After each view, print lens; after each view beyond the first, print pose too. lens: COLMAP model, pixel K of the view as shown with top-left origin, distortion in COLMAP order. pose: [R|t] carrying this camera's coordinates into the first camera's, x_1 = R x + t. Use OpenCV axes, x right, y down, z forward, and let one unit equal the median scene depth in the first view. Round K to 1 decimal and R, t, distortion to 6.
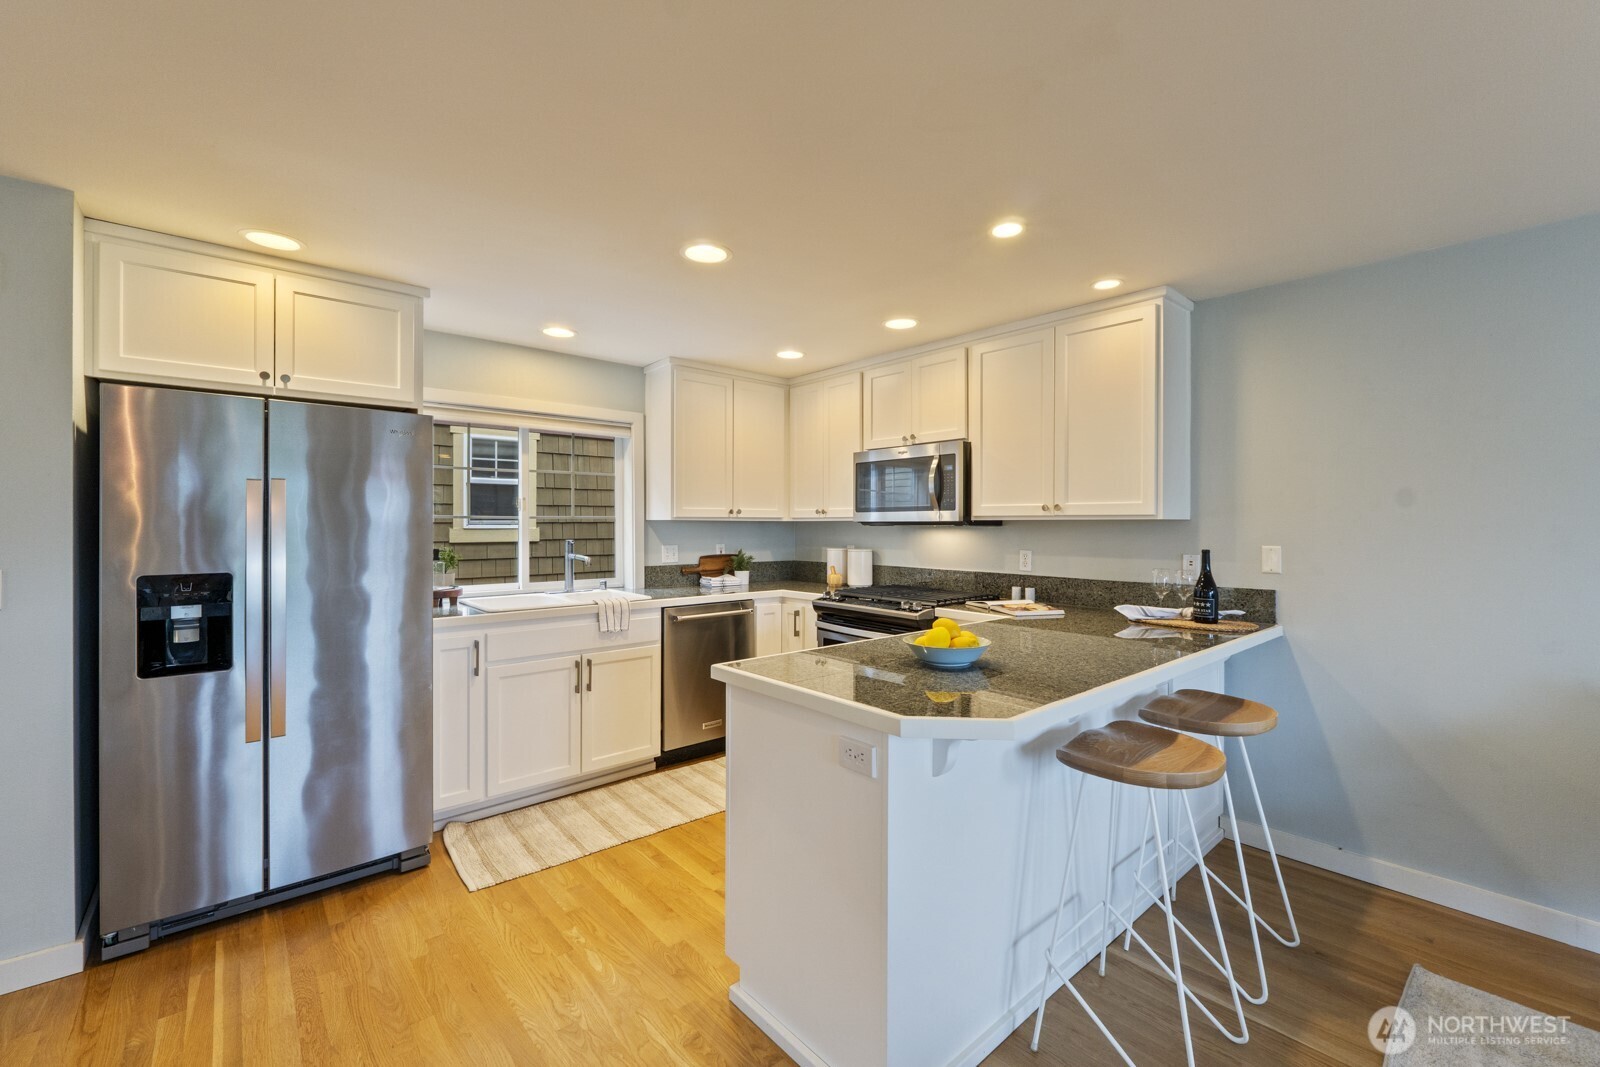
lens RADIAL K [[667.1, 0, 807.3], [0, 667.1, 524.5], [0, 0, 1]] dist [-0.008343, -0.000367]
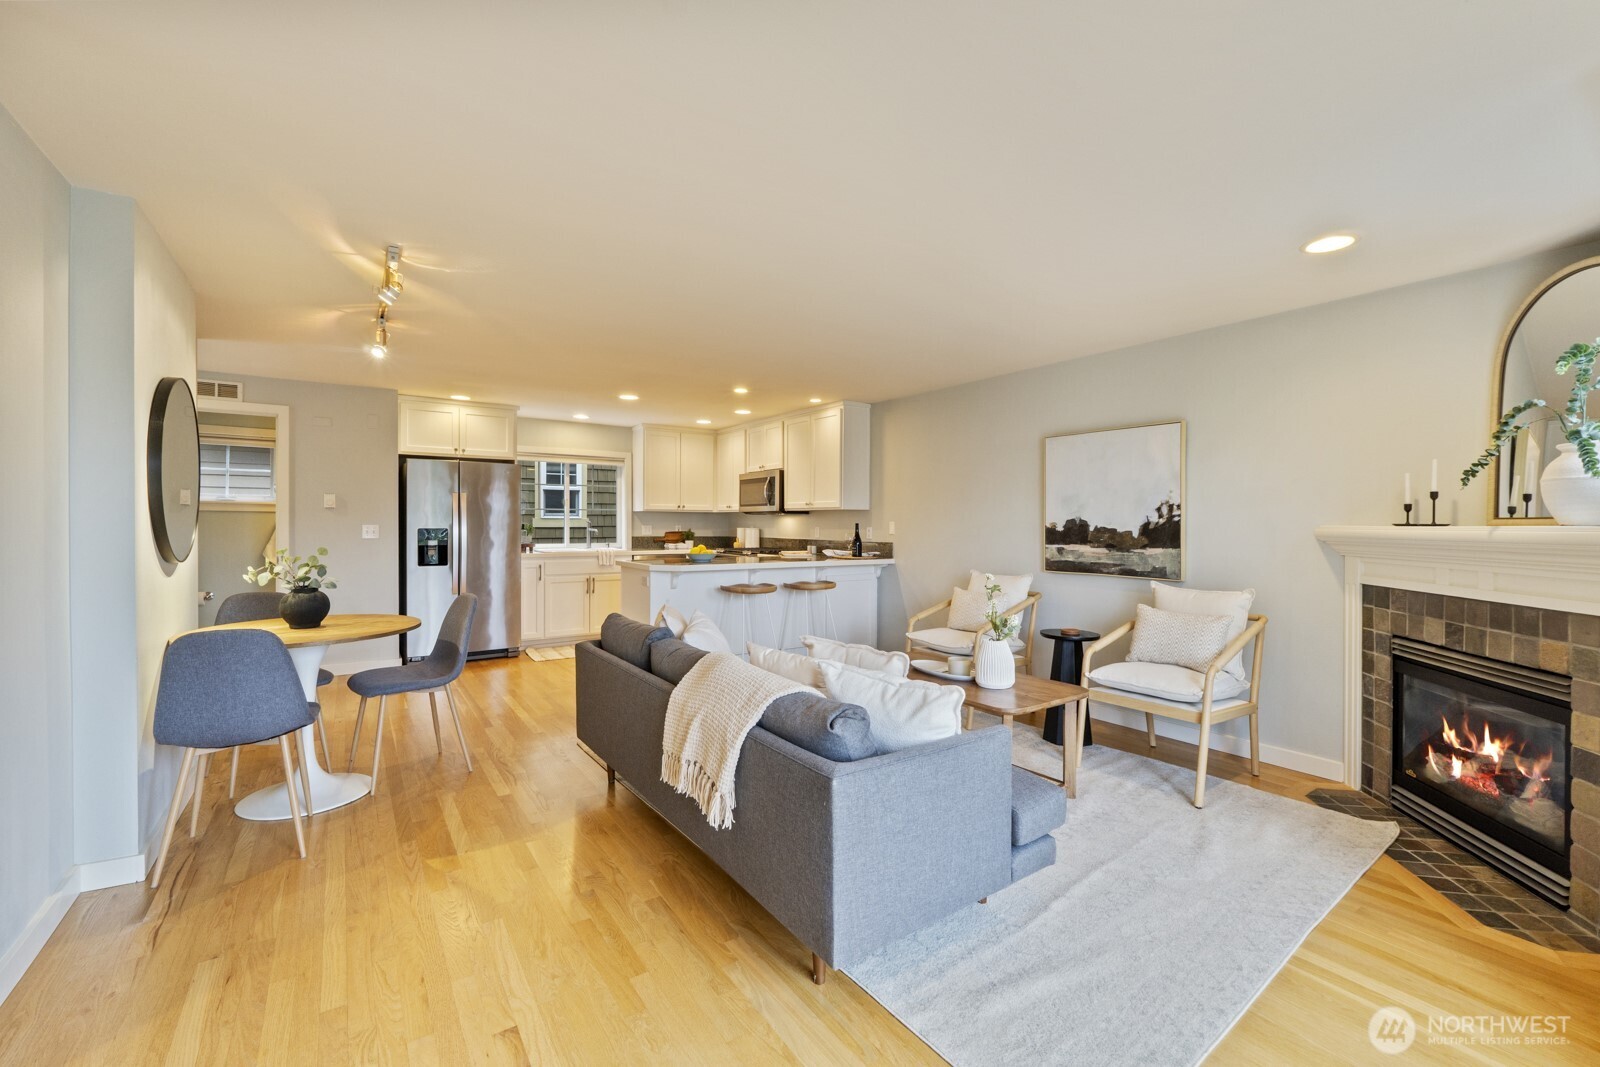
lens RADIAL K [[667.1, 0, 808.5], [0, 667.1, 529.3], [0, 0, 1]] dist [-0.008343, -0.000367]
pose [[0.993763, 0.005188, -0.111392, 0.476454], [-0.004182, 0.999948, 0.009267, 0.026136], [0.111434, -0.008744, 0.993733, -0.823591]]
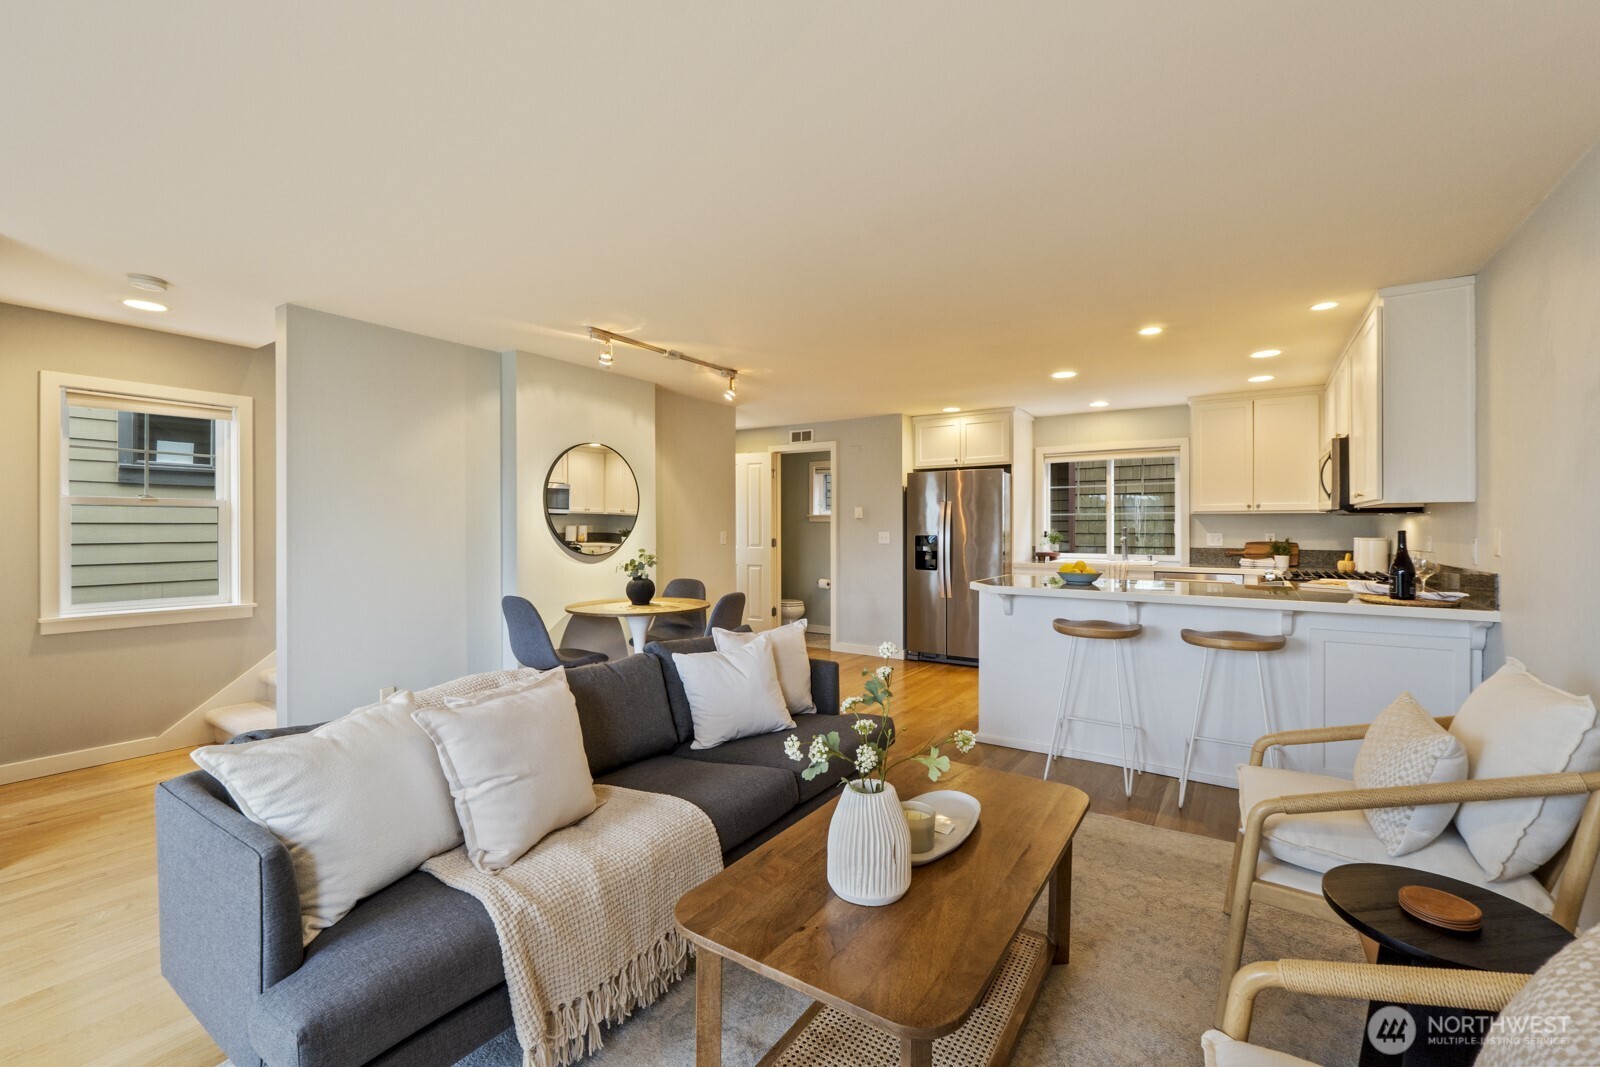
lens RADIAL K [[667.1, 0, 810.8], [0, 667.1, 529.5], [0, 0, 1]] dist [-0.008343, -0.000367]
pose [[0.262310, 0.001882, -0.964982, 0.958050], [0.000665, 0.999998, 0.002131, 0.023453], [0.964984, -0.001201, 0.262308, -0.136384]]
